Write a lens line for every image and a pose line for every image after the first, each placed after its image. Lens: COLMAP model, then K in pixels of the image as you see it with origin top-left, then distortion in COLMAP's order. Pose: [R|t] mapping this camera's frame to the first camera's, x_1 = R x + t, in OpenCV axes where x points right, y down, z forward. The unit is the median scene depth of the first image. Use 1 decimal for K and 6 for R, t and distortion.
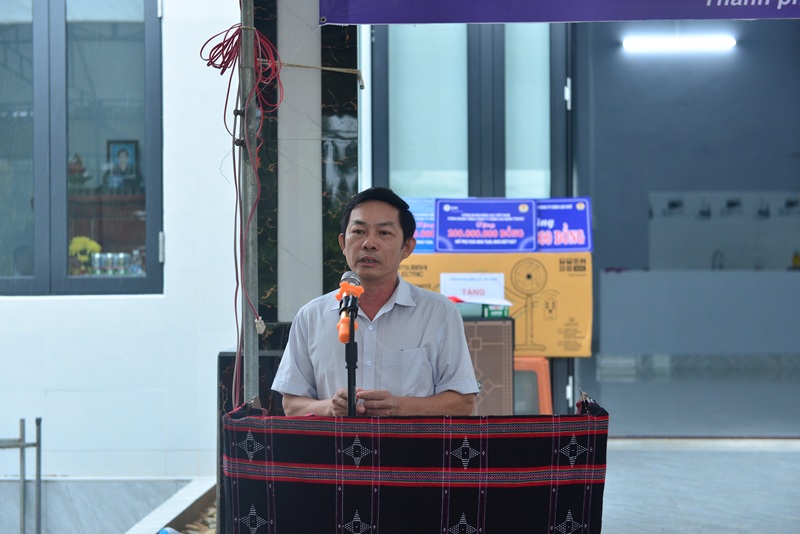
lens RADIAL K [[1586.3, 0, 400.0], [0, 1586.3, 267.0], [0, 0, 1]] dist [0.084625, 0.280029]
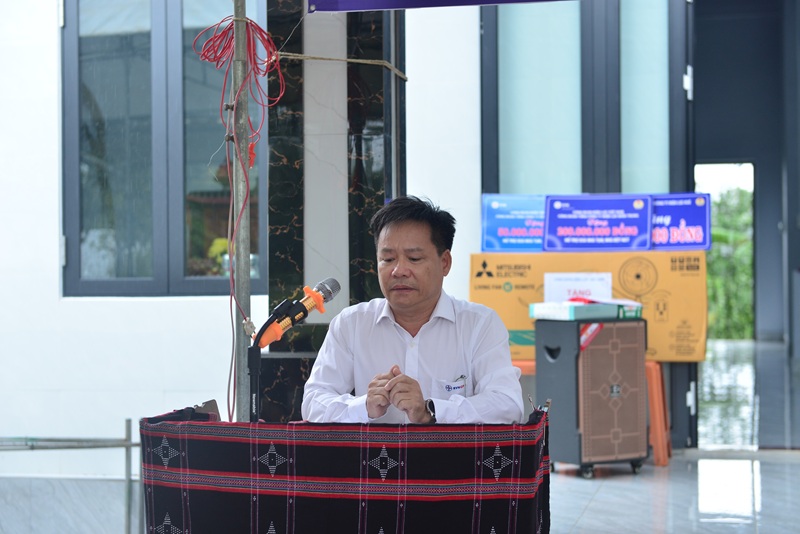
lens RADIAL K [[1586.3, 0, 400.0], [0, 1586.3, 267.0], [0, 0, 1]] dist [0.084625, 0.280029]
pose [[0.983920, -0.003731, -0.178571, 0.110694], [0.003468, 0.999992, -0.001789, 0.001621], [0.178576, 0.001141, 0.983925, 0.040860]]
